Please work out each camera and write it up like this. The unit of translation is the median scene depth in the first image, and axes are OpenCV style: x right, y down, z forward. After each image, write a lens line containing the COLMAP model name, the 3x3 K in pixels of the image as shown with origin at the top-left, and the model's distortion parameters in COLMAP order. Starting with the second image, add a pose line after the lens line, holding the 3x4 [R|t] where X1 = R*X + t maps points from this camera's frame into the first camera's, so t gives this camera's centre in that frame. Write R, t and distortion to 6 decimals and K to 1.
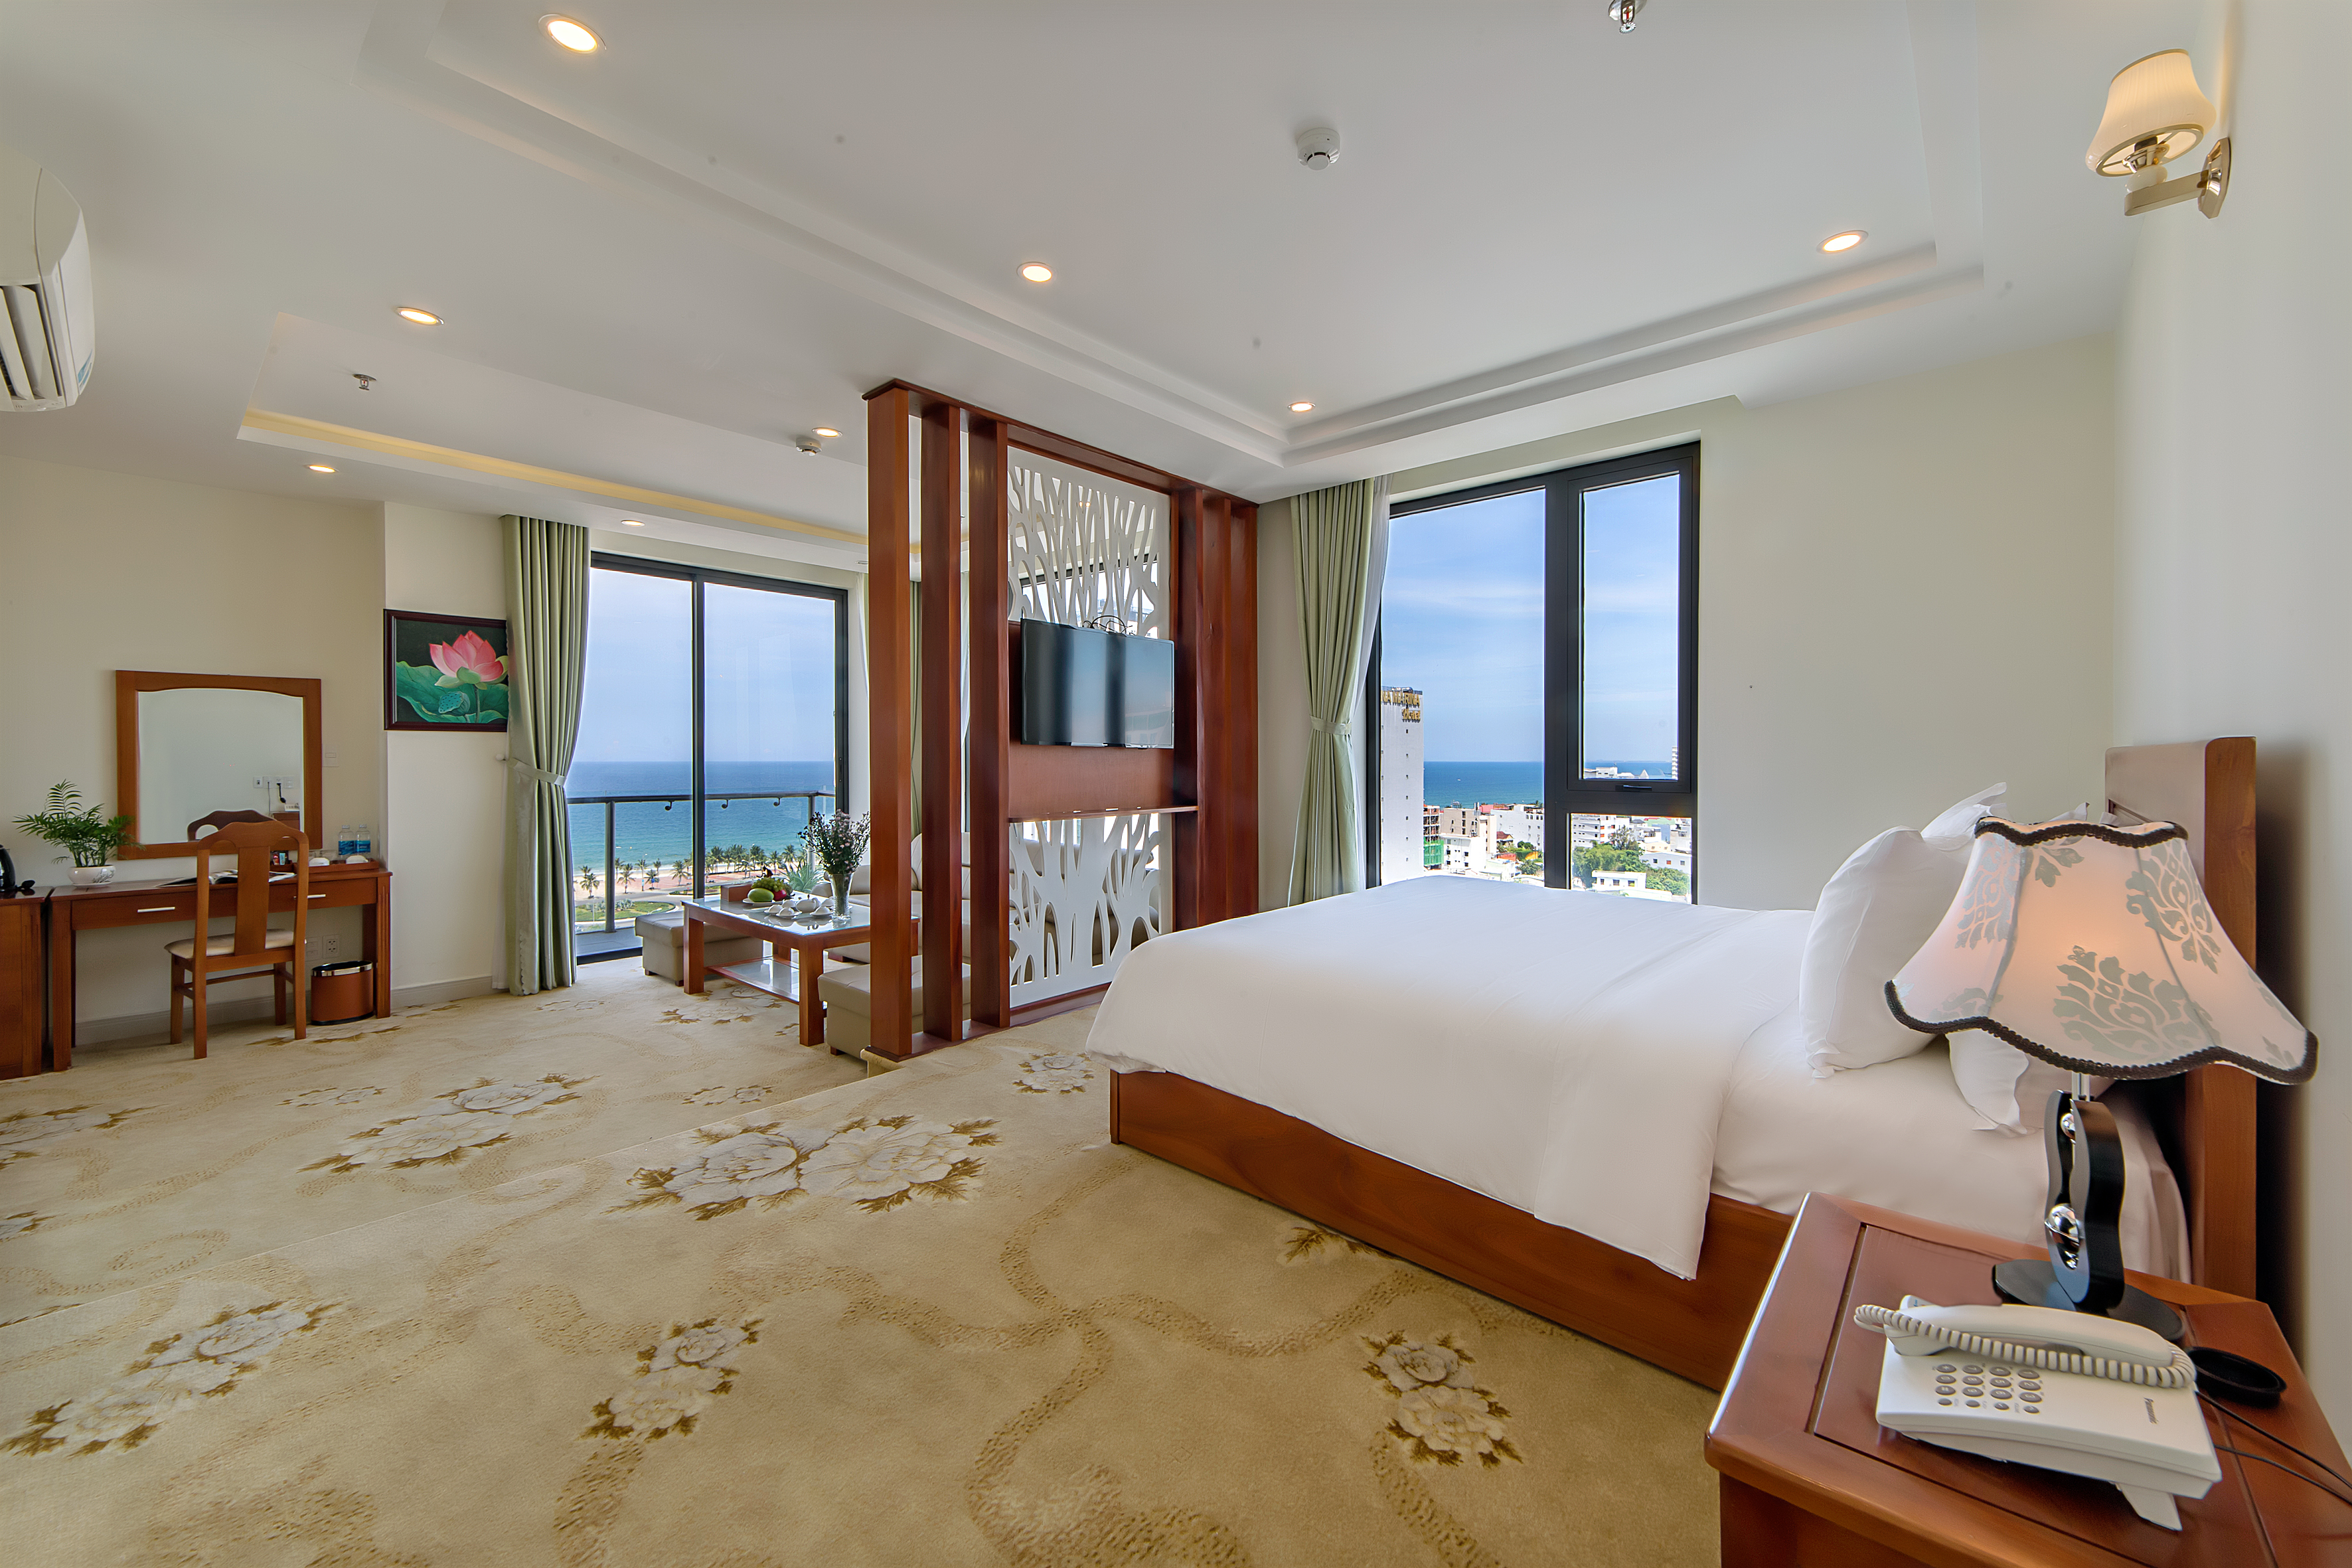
lens RADIAL K [[914.2, 0, 1172.1], [0, 914.2, 769.8], [0, 0, 1]] dist [0.011638, 0.000150]
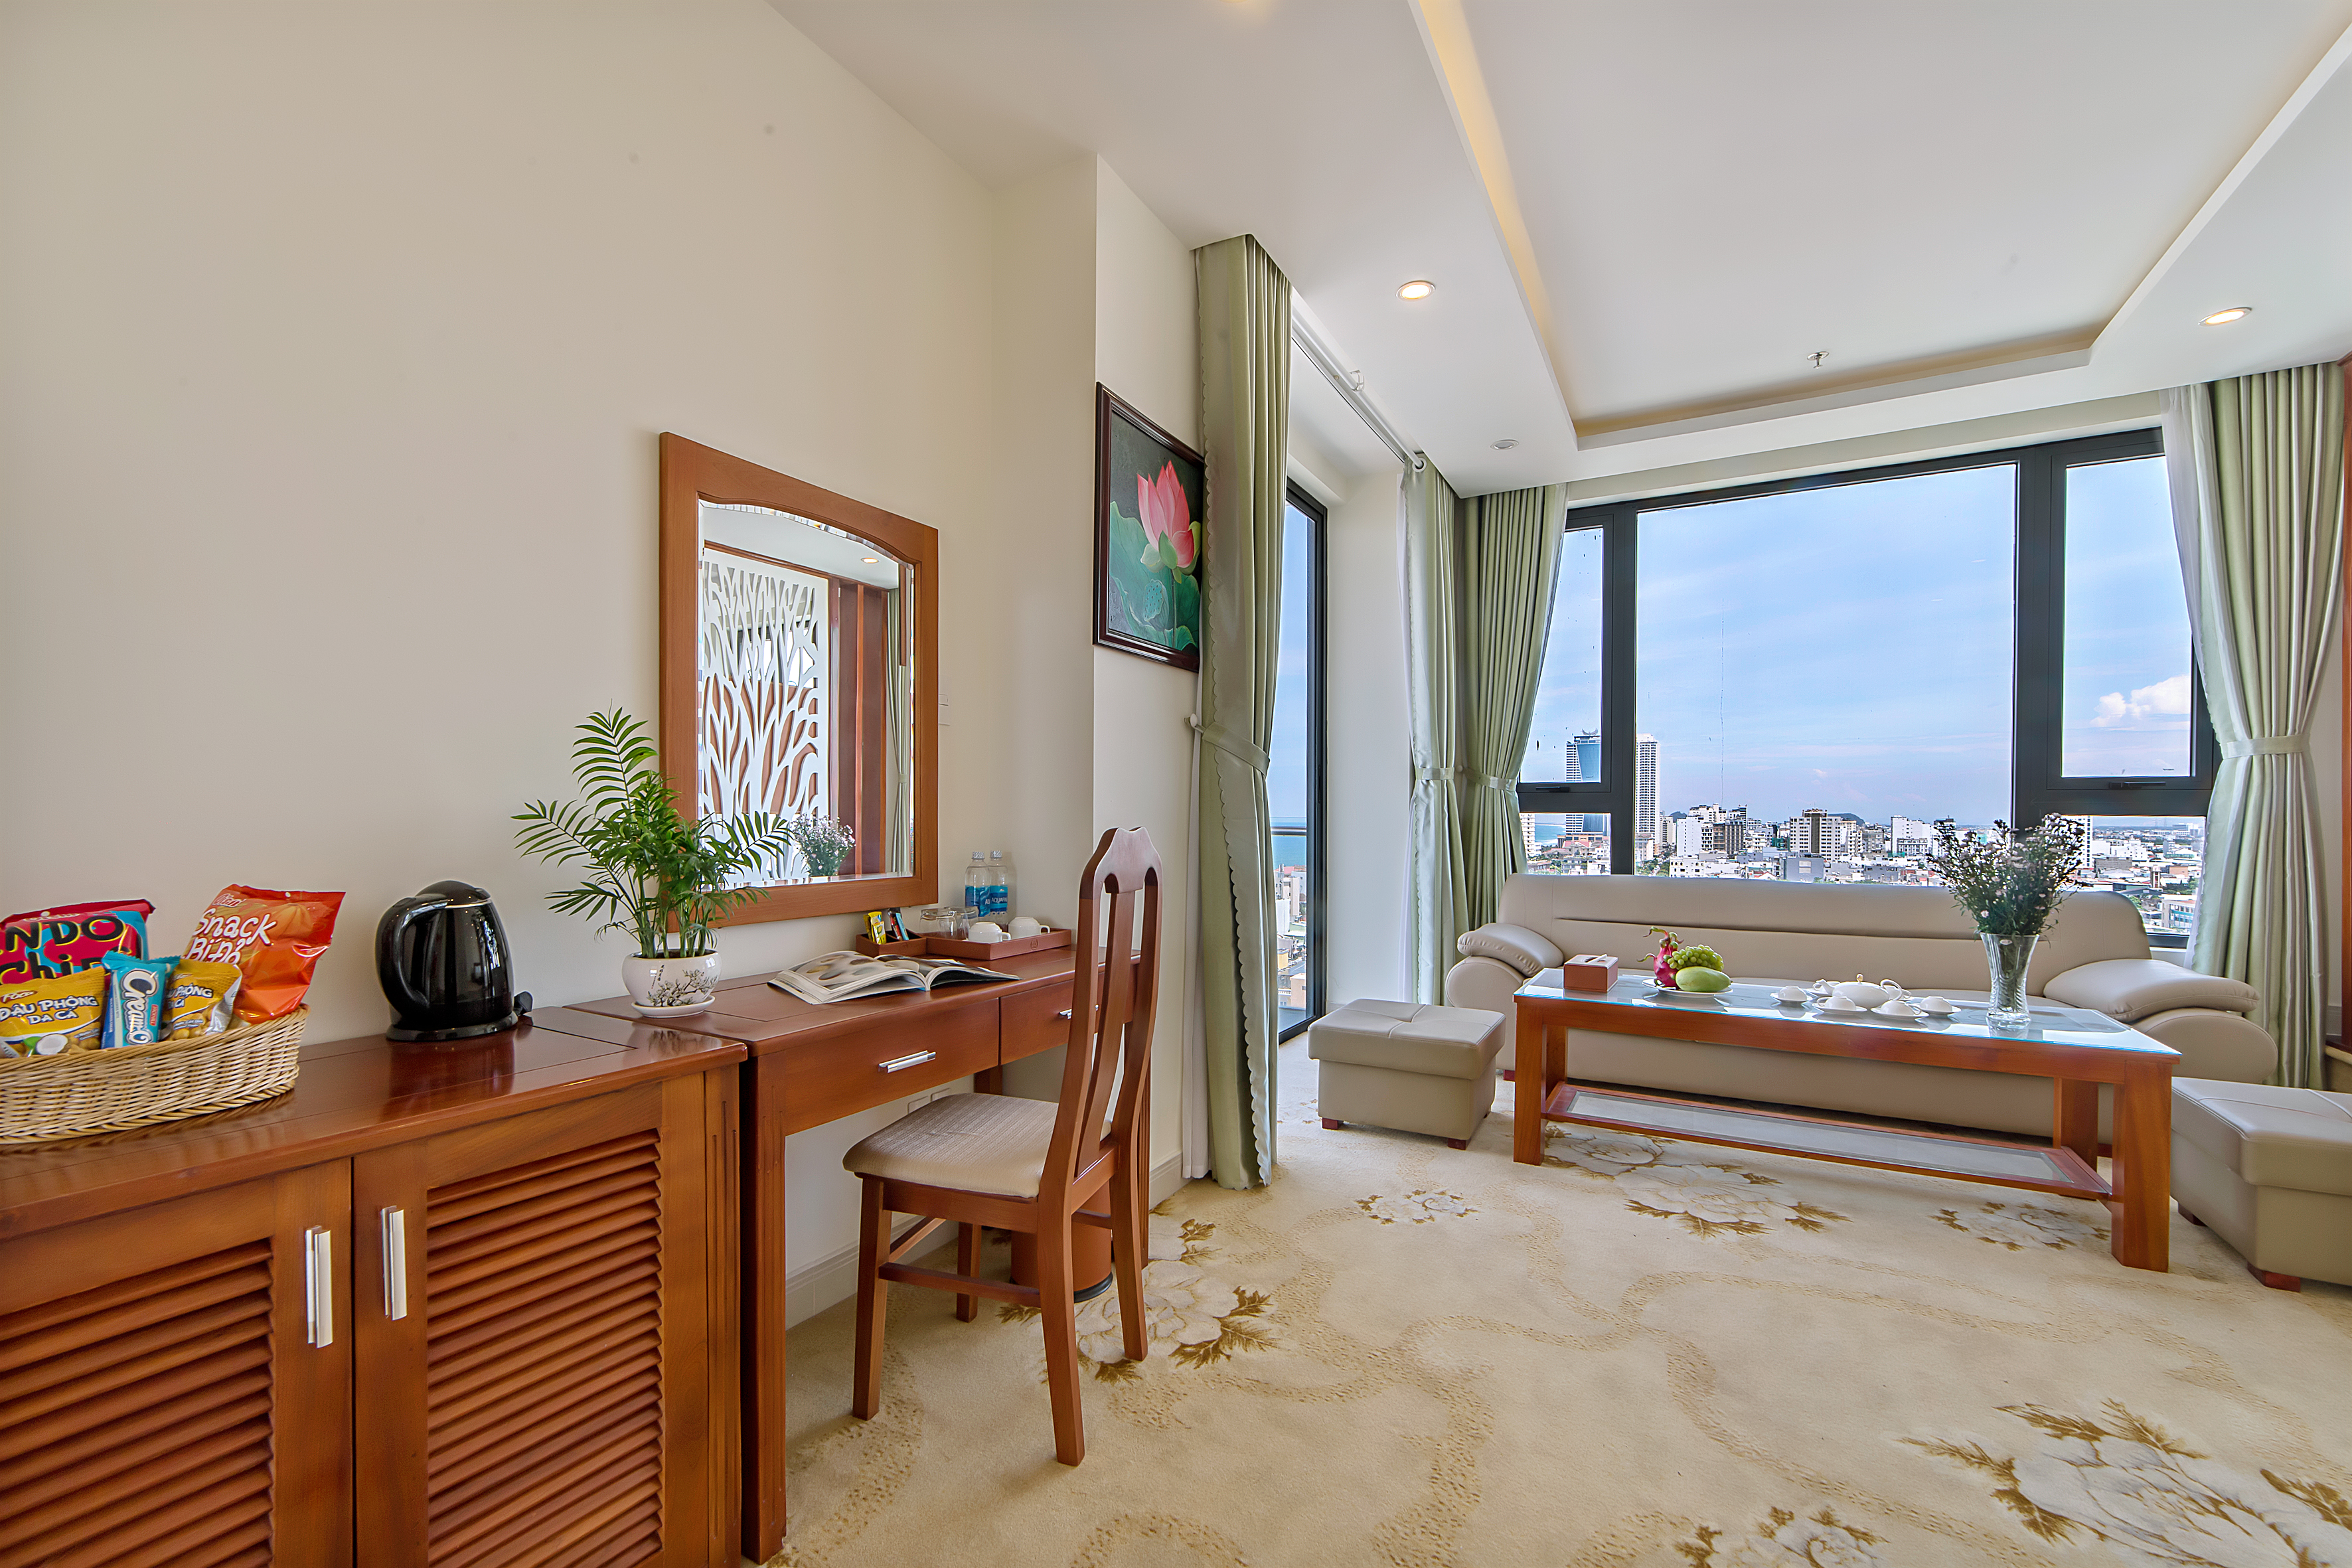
lens RADIAL K [[983.2, 0, 1183.0], [0, 983.2, 826.4], [0, 0, 1]] dist [0.000055, 0.000186]
pose [[0.975449, 0.001104, 0.220221, -0.870904], [-0.000174, 0.999991, -0.004240, 0.047524], [-0.220224, 0.004098, 0.975441, 0.483786]]
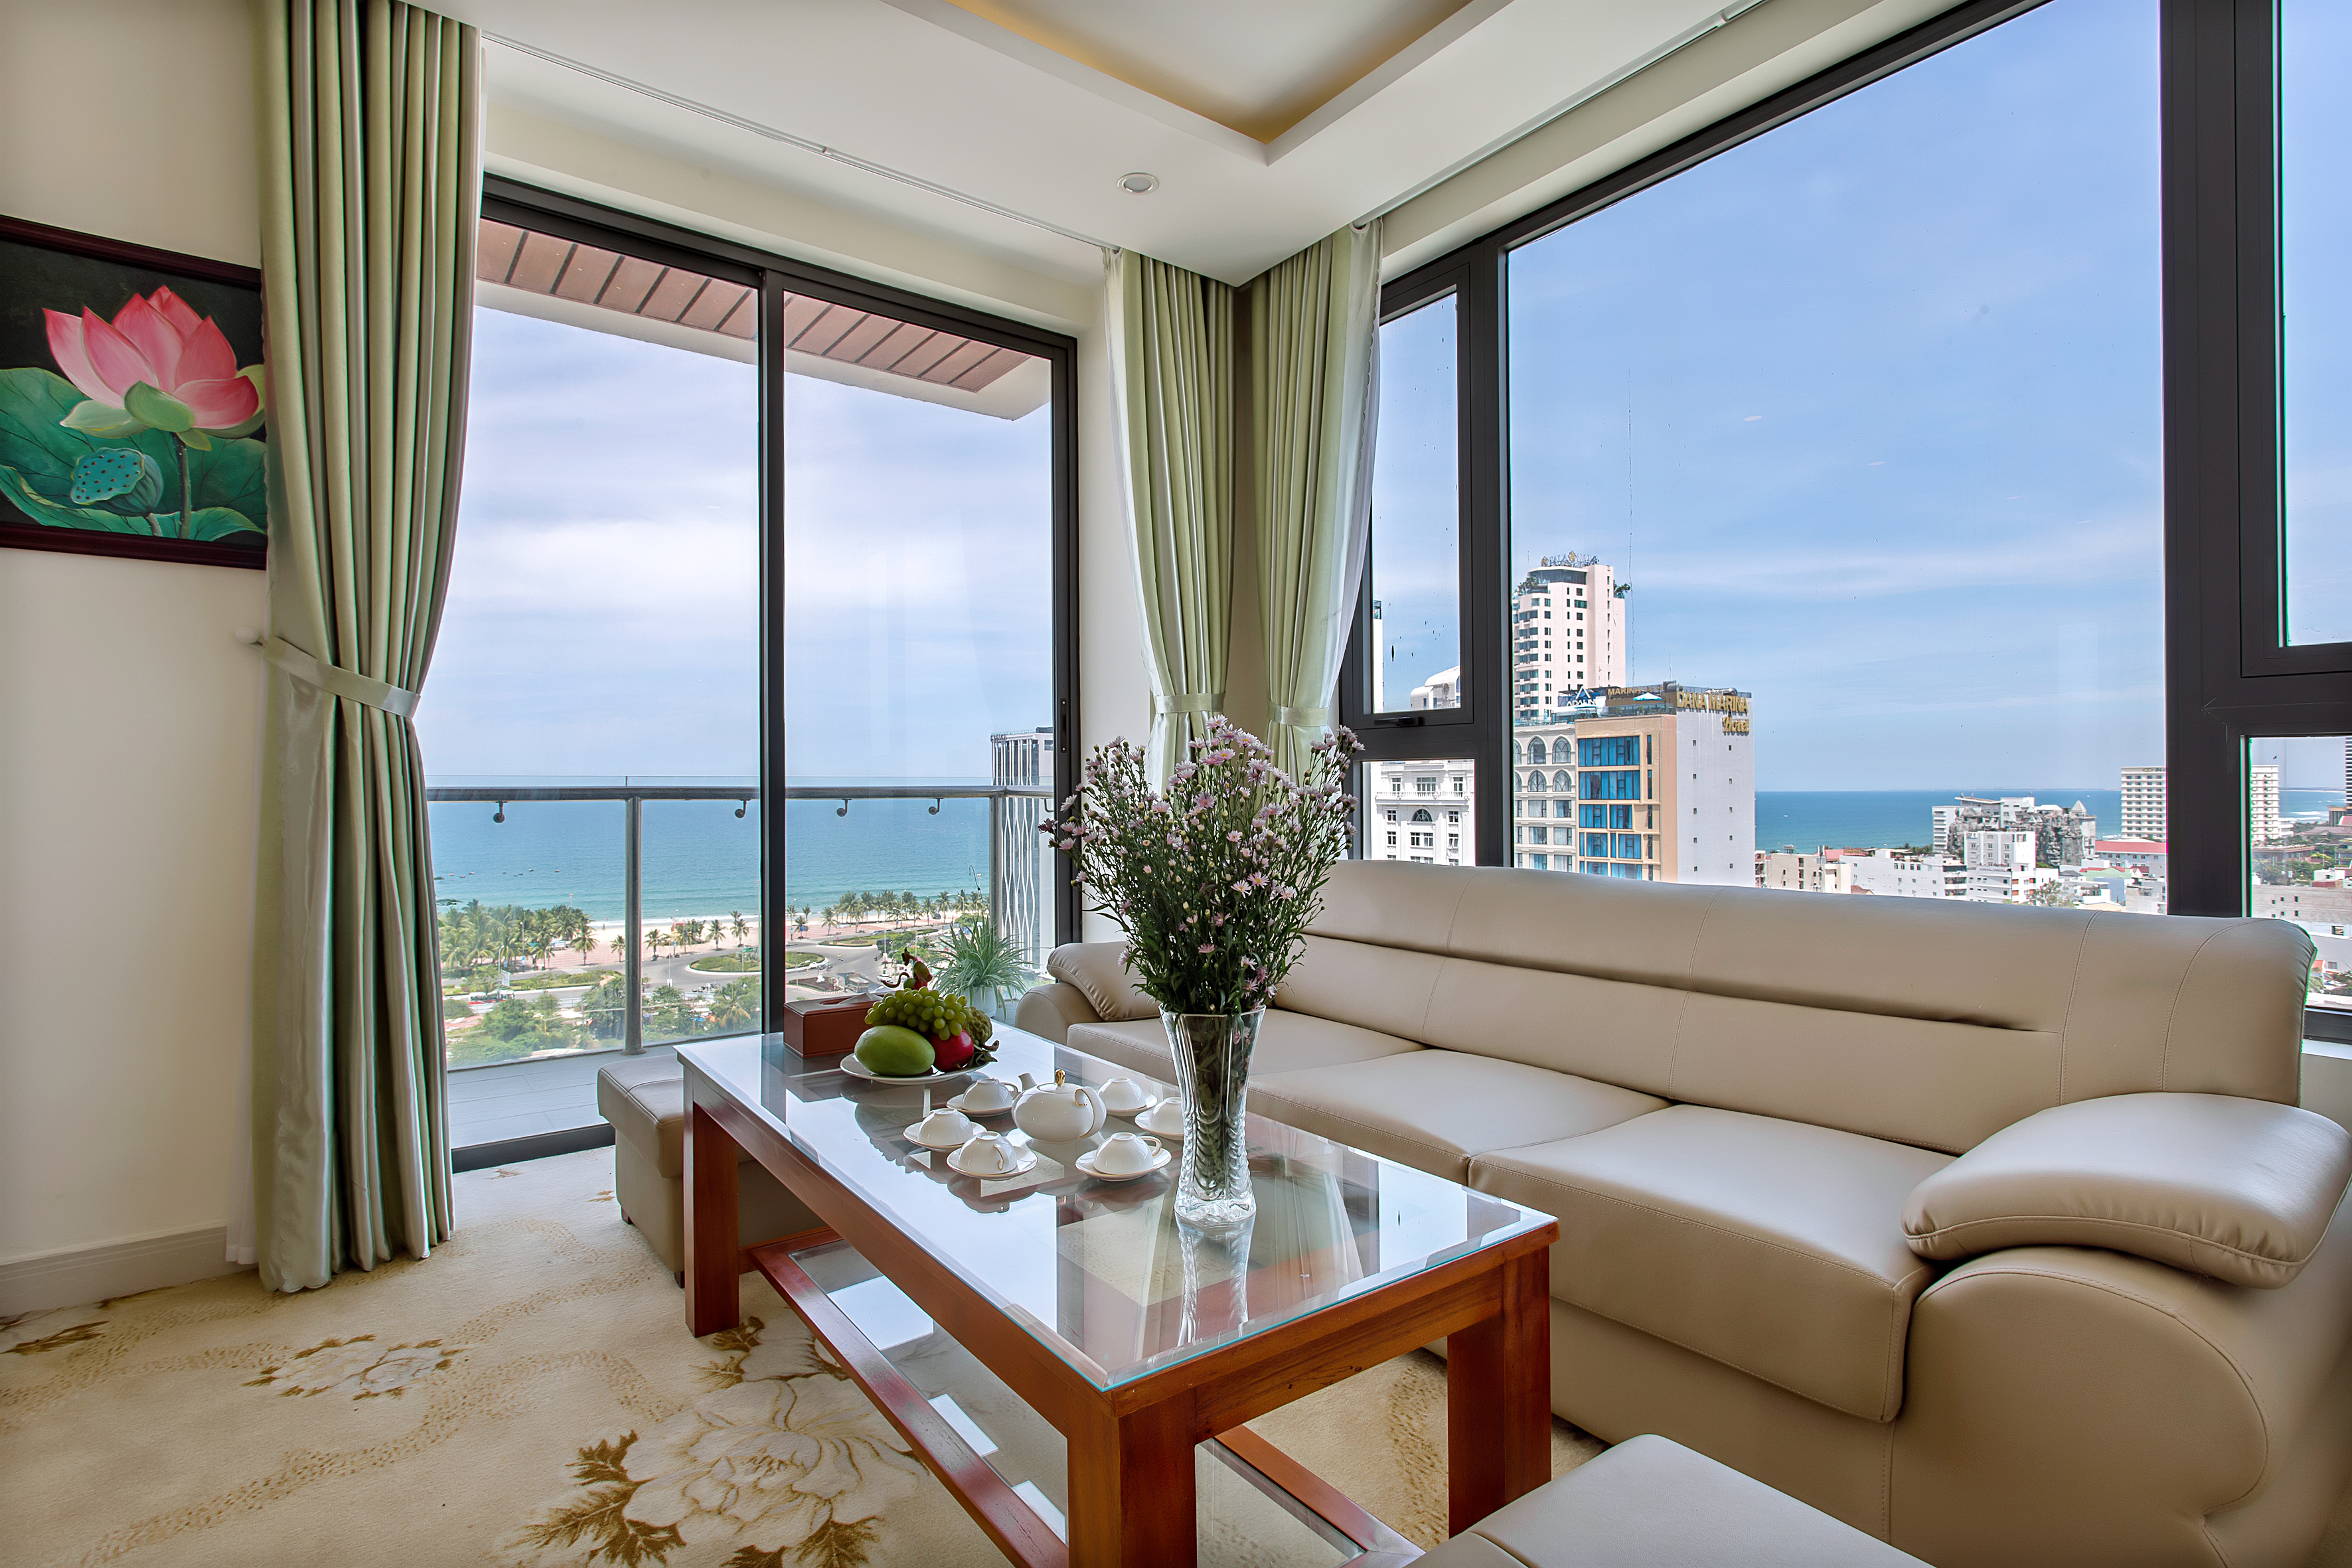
lens RADIAL K [[1129.5, 0, 1154.7], [0, 1129.5, 784.0], [0, 0, 1]] dist [-0.000290, -0.000917]
pose [[0.977788, -0.006764, -0.209486, -0.283538], [0.003204, 0.999845, -0.017330, 0.056261], [0.209571, 0.016273, 0.977658, 0.645800]]
